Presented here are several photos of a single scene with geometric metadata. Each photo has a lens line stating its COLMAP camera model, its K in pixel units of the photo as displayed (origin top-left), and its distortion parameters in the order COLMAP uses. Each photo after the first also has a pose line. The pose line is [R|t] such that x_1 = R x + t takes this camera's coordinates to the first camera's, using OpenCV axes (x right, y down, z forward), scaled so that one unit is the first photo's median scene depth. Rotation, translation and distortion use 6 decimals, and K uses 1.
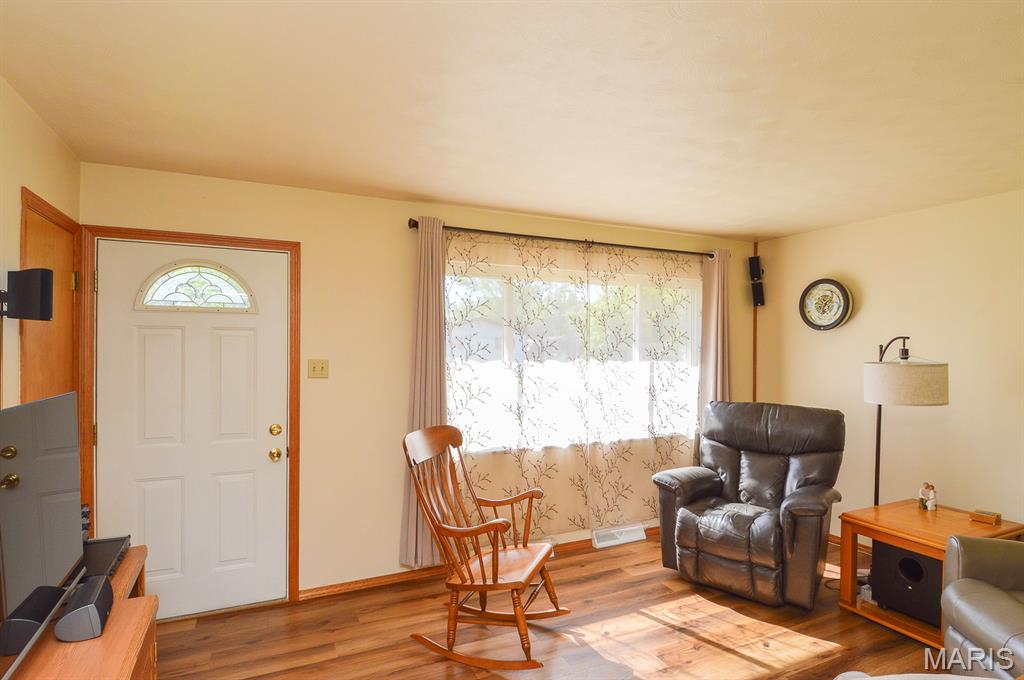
lens RADIAL K [[542.8, 0, 512.4], [0, 542.8, 346.5], [0, 0, 1]] dist [0.012139, -0.019148]
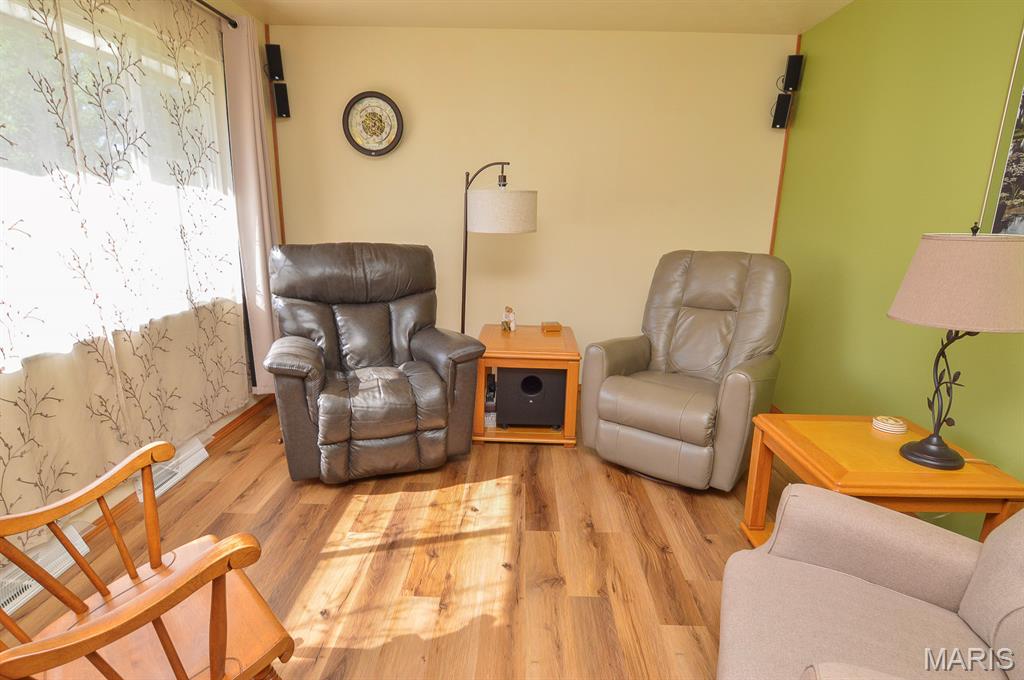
lens RADIAL K [[542.8, 0, 512.4], [0, 542.8, 346.5], [0, 0, 1]] dist [0.012139, -0.019148]
pose [[0.453837, -0.211522, 0.865615, -0.165417], [-0.019111, 0.968884, 0.246777, 0.053978], [-0.890880, -0.128540, 0.435673, 0.452620]]
